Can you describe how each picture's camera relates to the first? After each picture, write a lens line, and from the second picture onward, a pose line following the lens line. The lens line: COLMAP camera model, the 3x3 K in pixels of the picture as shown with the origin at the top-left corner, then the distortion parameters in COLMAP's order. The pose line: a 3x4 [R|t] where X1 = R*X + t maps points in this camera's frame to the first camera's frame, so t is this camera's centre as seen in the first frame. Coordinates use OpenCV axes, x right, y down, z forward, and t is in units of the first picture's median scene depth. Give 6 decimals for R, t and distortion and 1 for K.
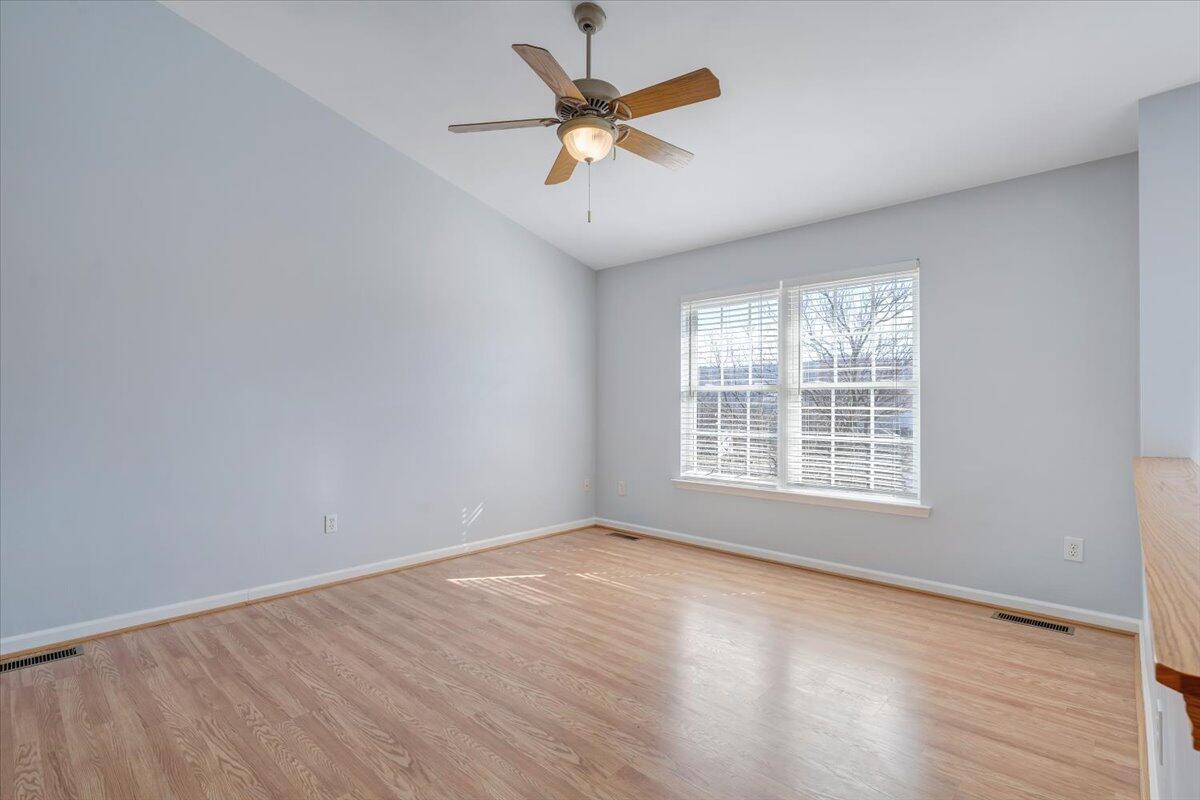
lens RADIAL K [[555.9, 0, 597.6], [0, 555.9, 404.0], [0, 0, 1]] dist [-0.005152, -0.000885]
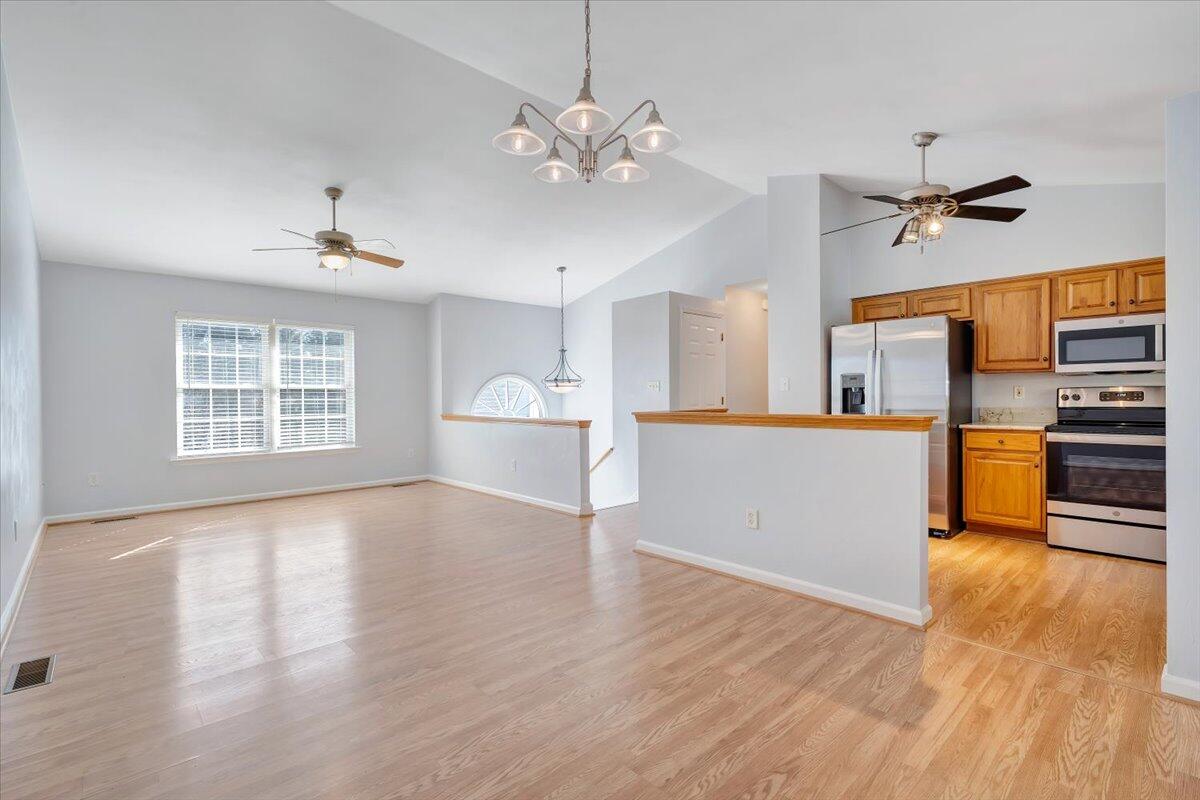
lens RADIAL K [[555.9, 0, 595.6], [0, 555.9, 397.1], [0, 0, 1]] dist [-0.005152, -0.000885]
pose [[0.065780, -0.004393, 0.997824, -1.222695], [0.003094, 0.999986, 0.004199, -0.005263], [-0.997829, 0.002811, 0.065793, -0.015384]]
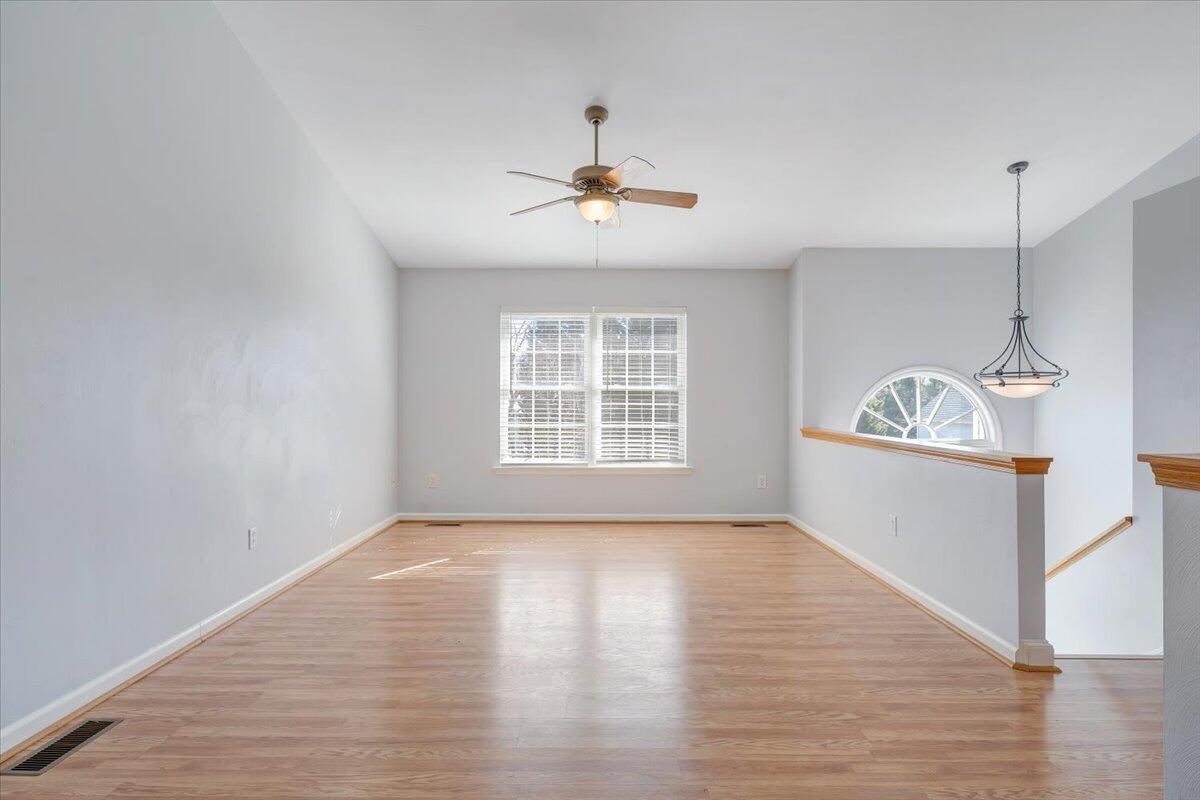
lens RADIAL K [[603.4, 0, 602.3], [0, 603.4, 397.9], [0, 0, 1]] dist [-0.006194, 0.001758]
pose [[0.729387, 0.003952, 0.684090, -0.651854], [-0.004748, 0.999988, -0.000715, -0.006428], [-0.684085, -0.002727, 0.729397, -0.061080]]
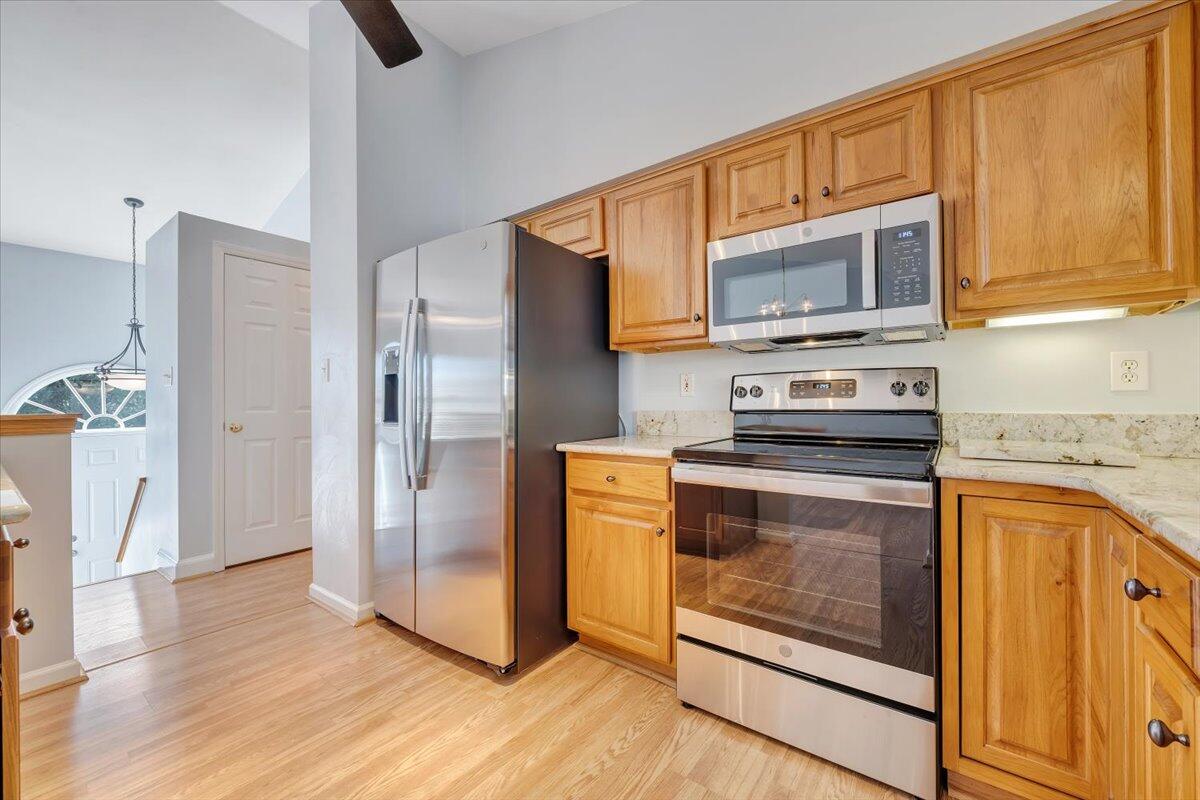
lens RADIAL K [[487.6, 0, 603.8], [0, 487.6, 396.5], [0, 0, 1]] dist [-0.009170, -0.000160]
pose [[-0.110889, 0.006965, 0.993808, -0.535249], [0.002192, 0.999975, -0.006763, 0.011865], [-0.993830, 0.001428, -0.110901, -0.702313]]
